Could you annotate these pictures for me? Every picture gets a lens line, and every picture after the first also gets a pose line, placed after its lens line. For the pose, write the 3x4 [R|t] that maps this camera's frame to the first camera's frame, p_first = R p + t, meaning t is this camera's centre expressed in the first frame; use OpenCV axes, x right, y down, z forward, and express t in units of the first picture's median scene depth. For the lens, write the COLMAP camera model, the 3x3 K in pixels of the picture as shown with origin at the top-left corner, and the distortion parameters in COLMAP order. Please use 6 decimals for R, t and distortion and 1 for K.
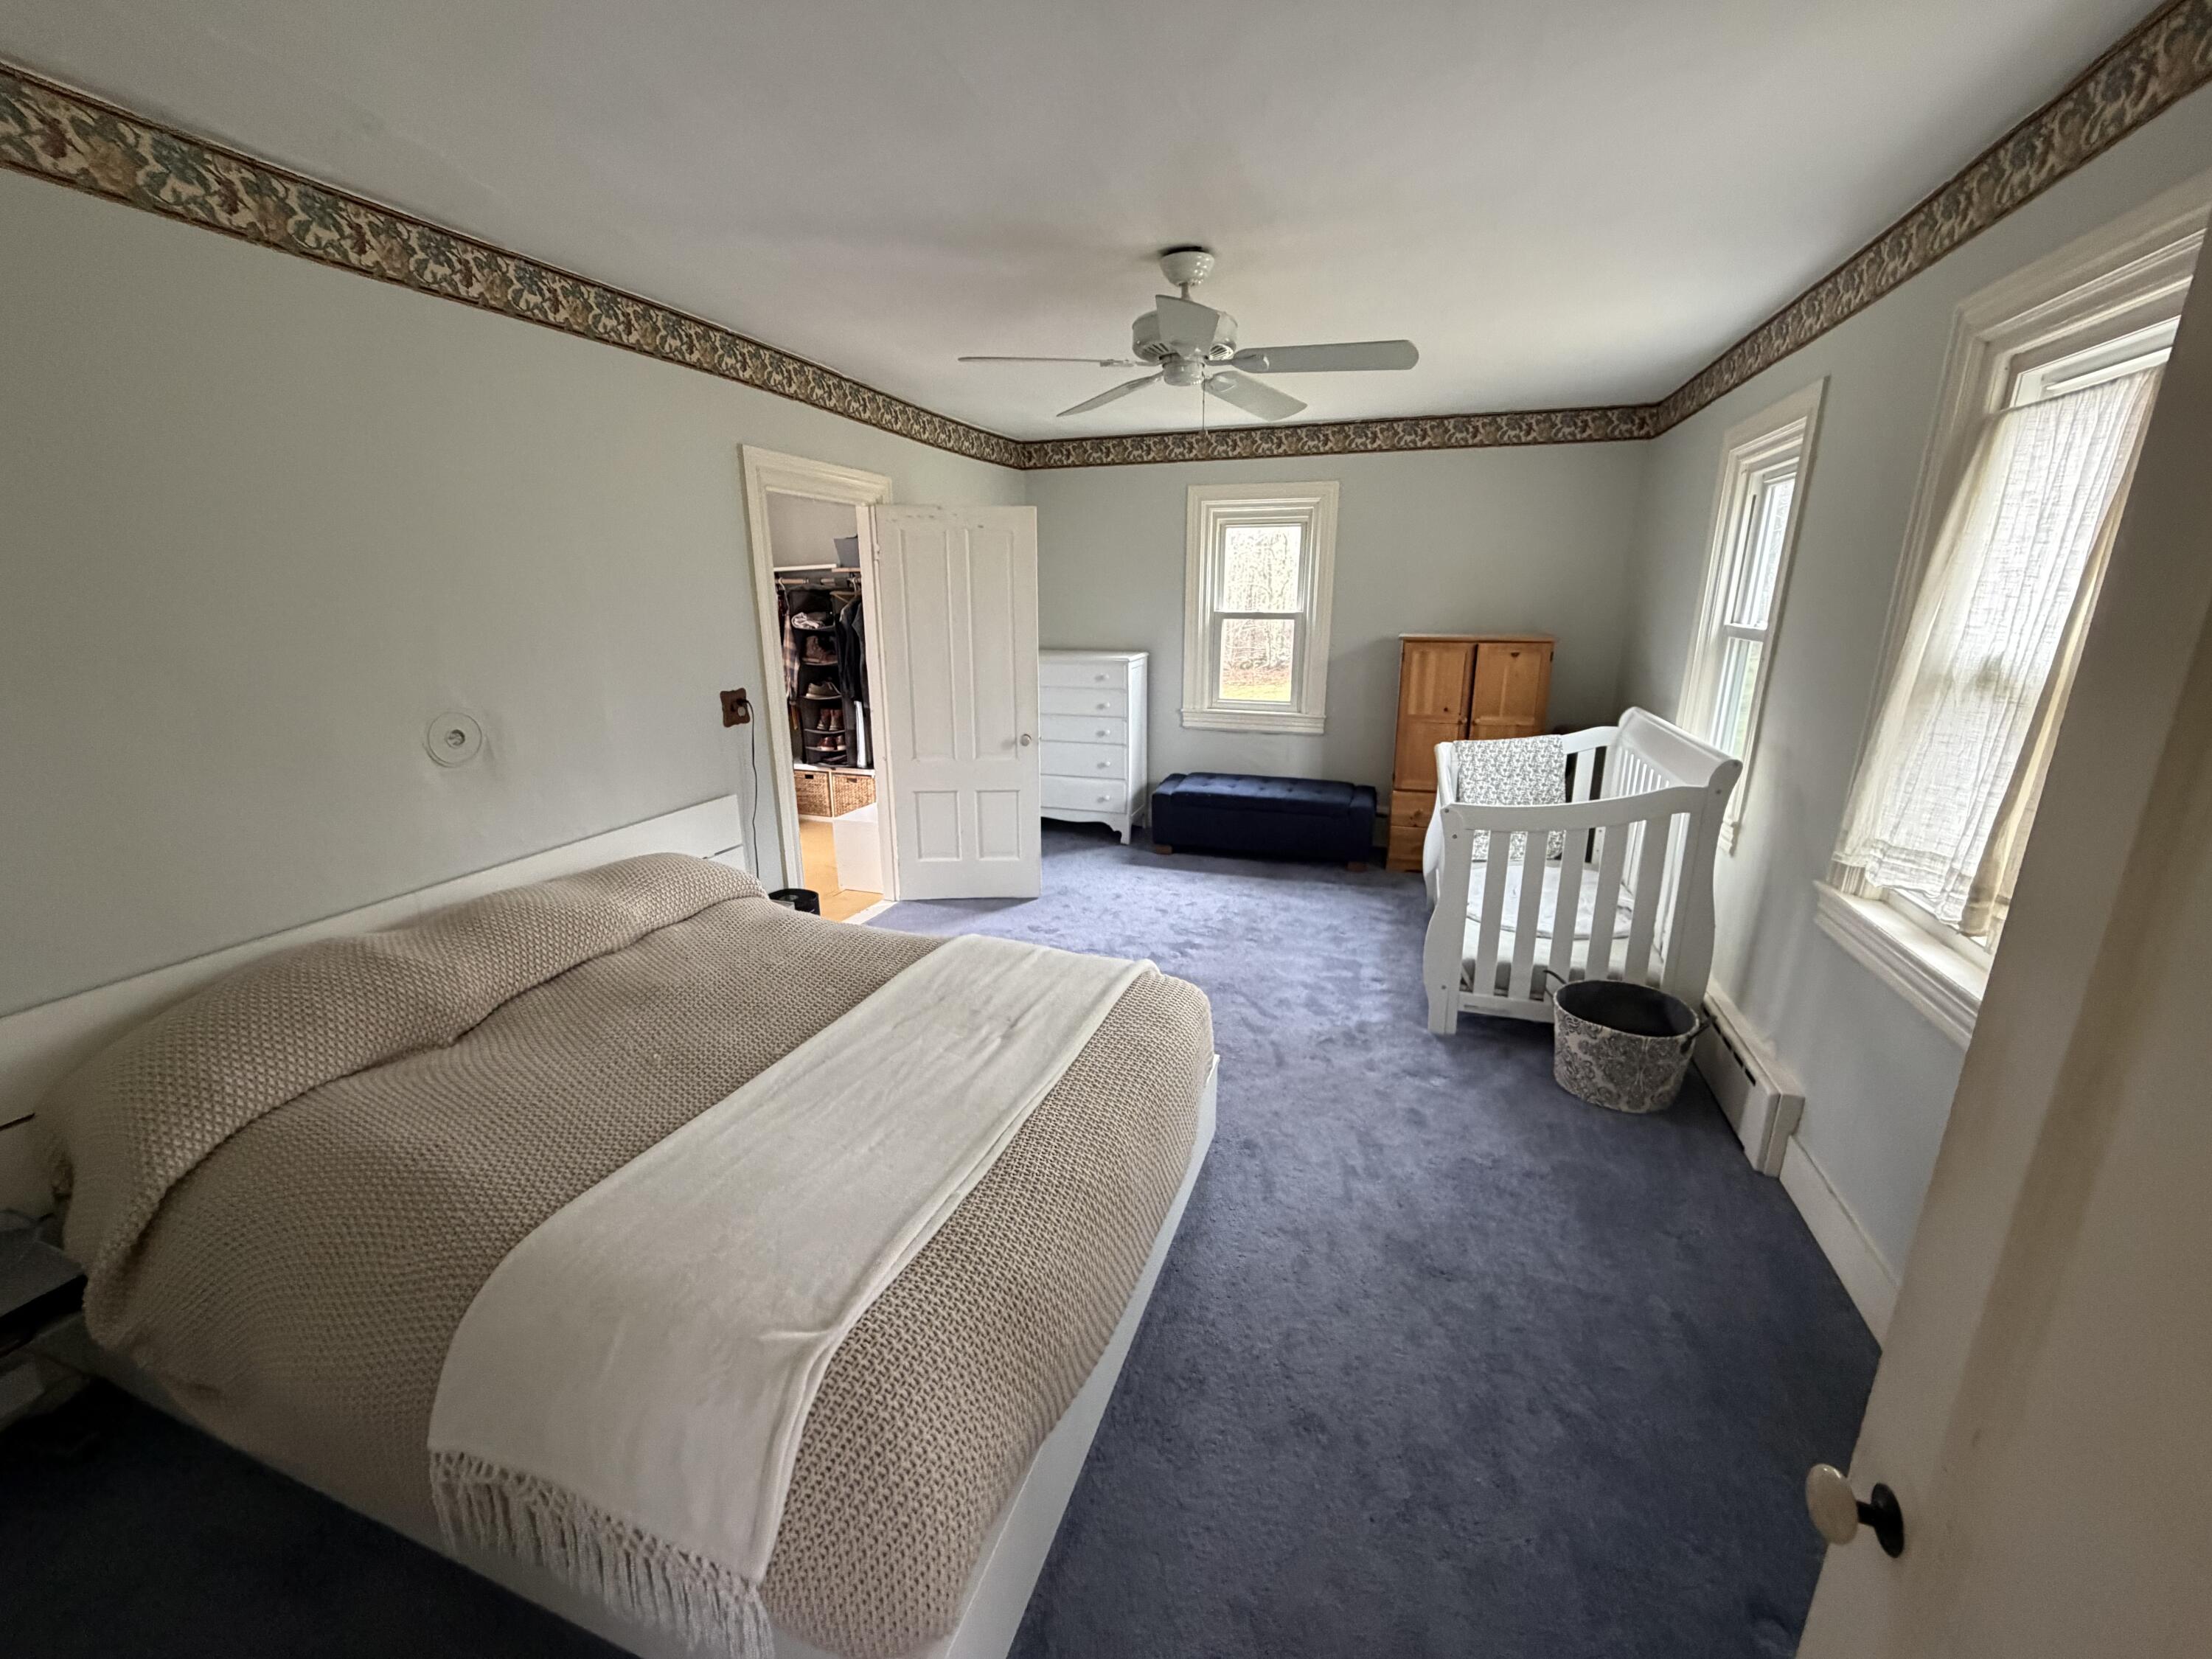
lens RADIAL K [[882.9, 0, 1079.1], [0, 882.9, 793.0], [0, 0, 1]] dist [-0.001043, -0.000084]
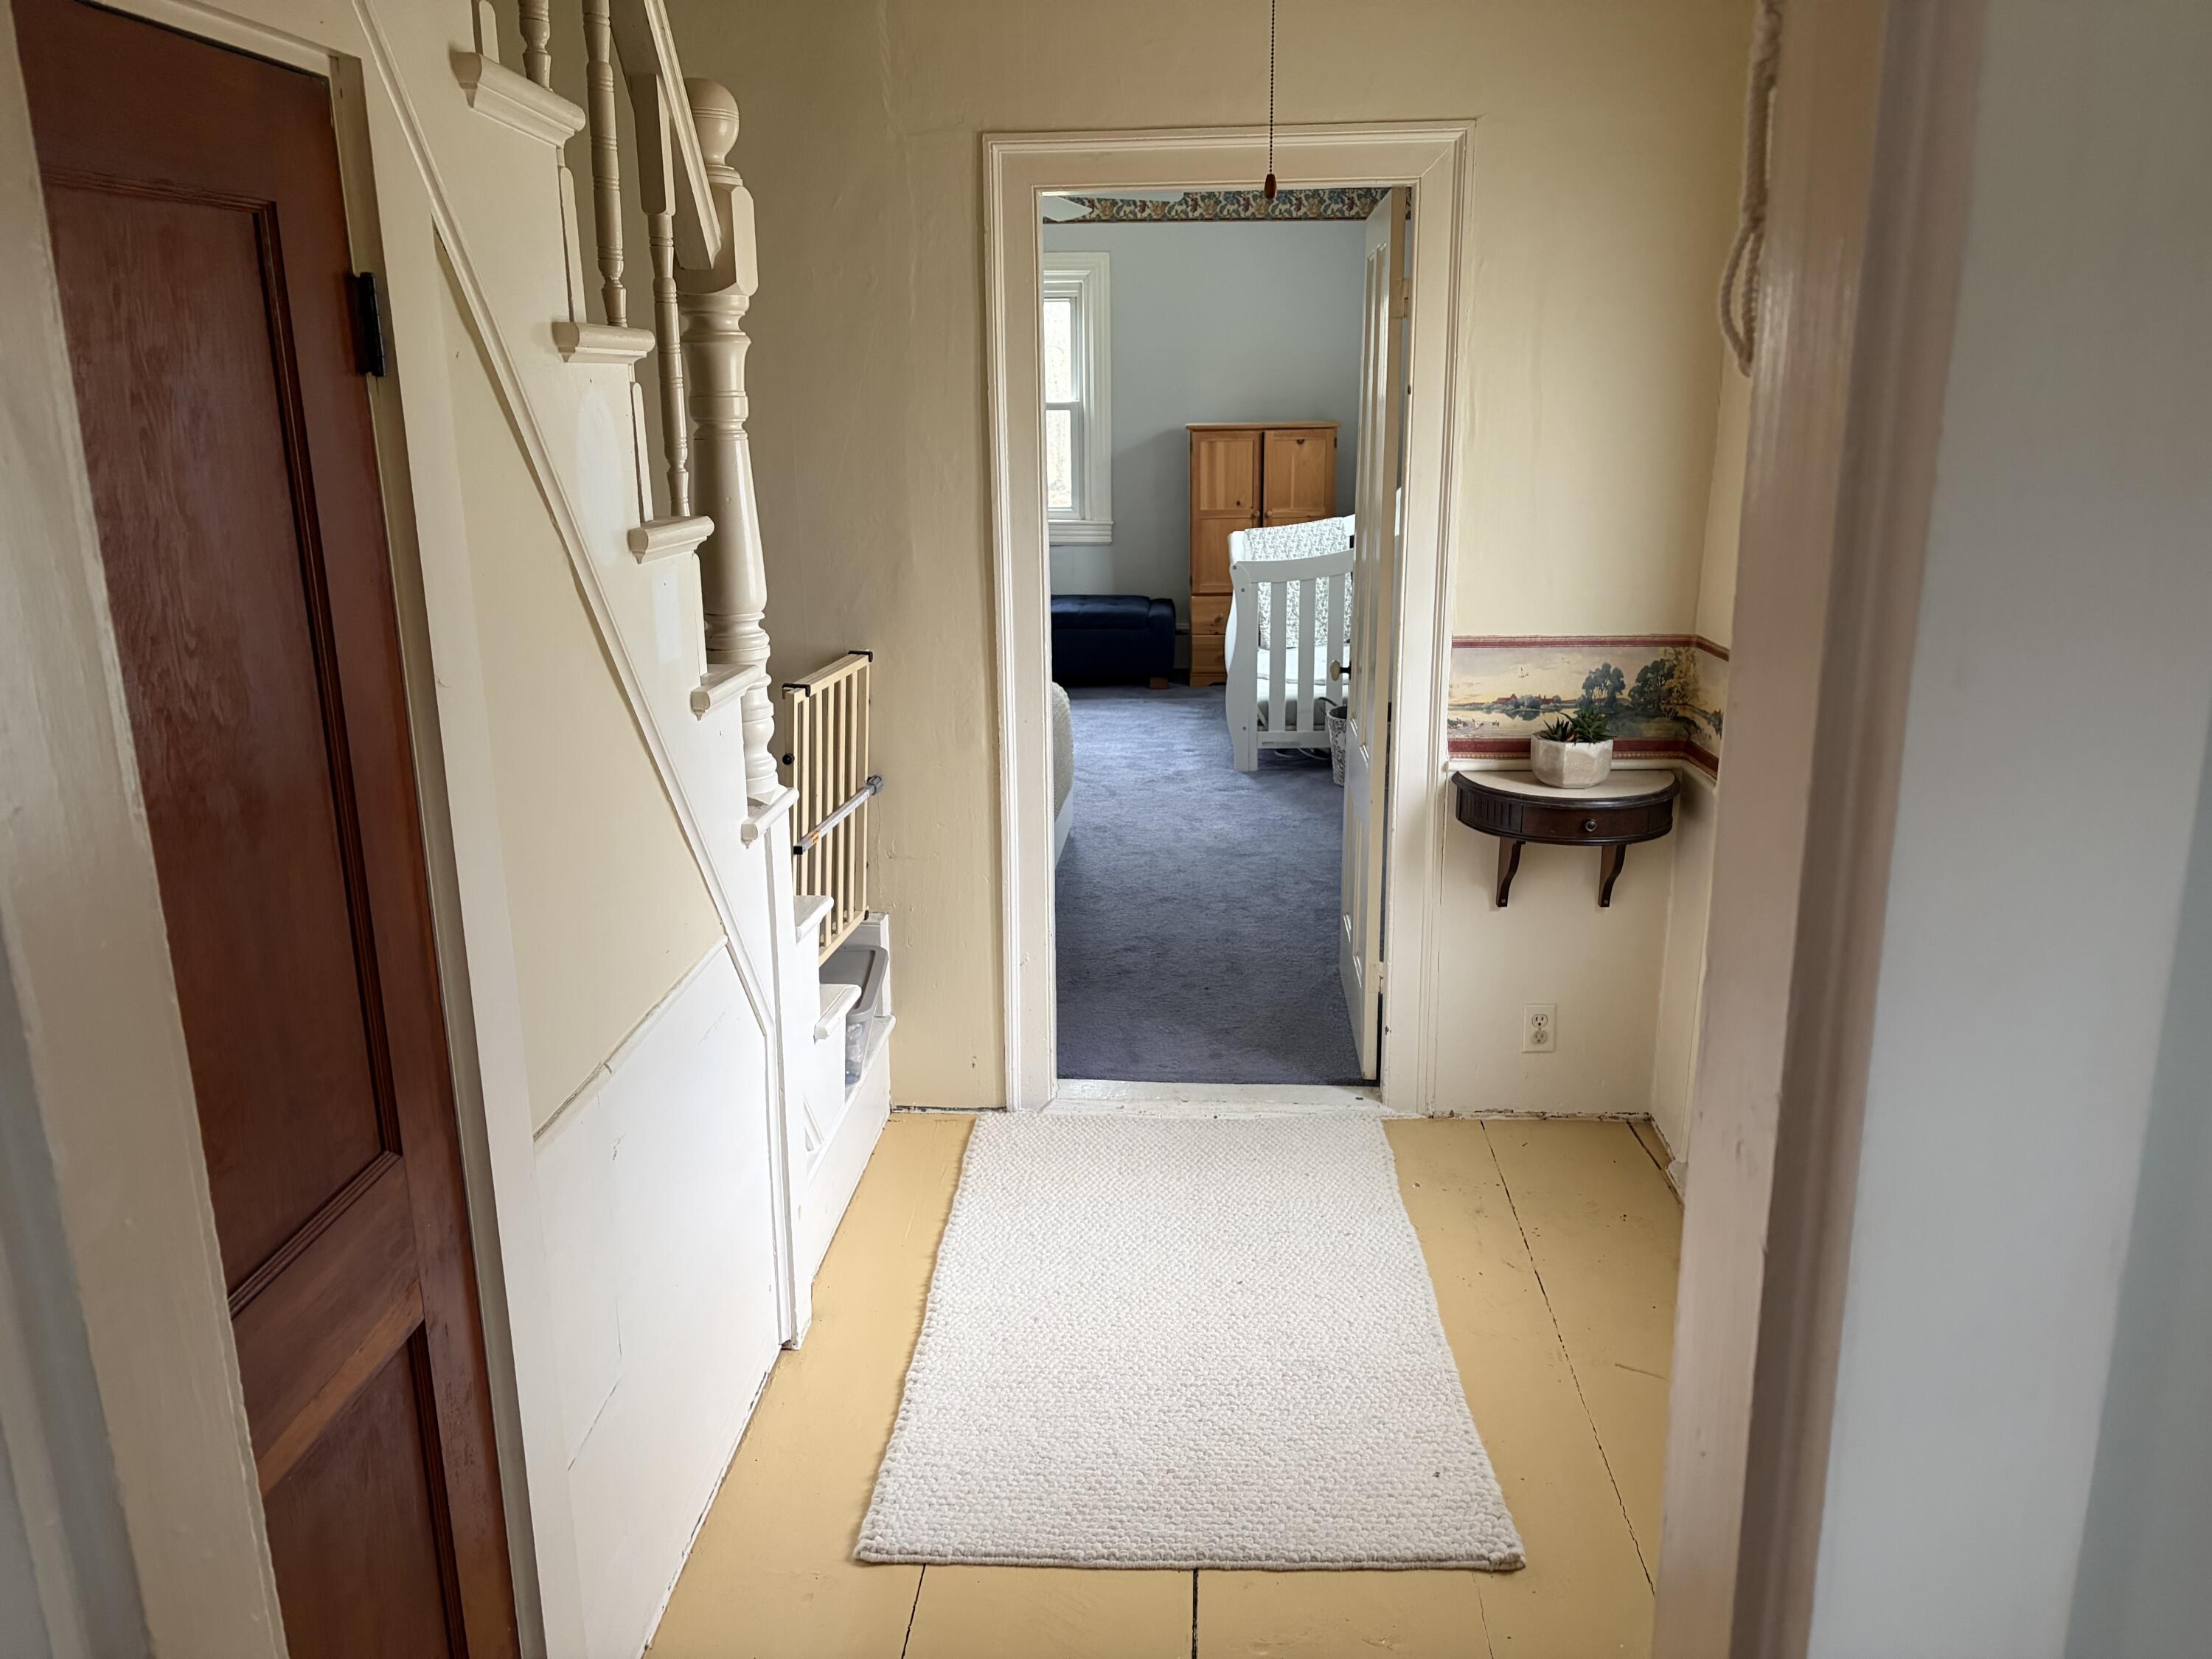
lens RADIAL K [[1671.6, 0, 1109.7], [0, 1671.6, 833.1], [0, 0, 1]] dist [0.038533, -0.036921]
pose [[0.955606, -0.082327, 0.282911, -0.272992], [0.071900, 0.996301, 0.047061, 0.177519], [-0.285739, -0.024631, 0.957991, -0.744345]]
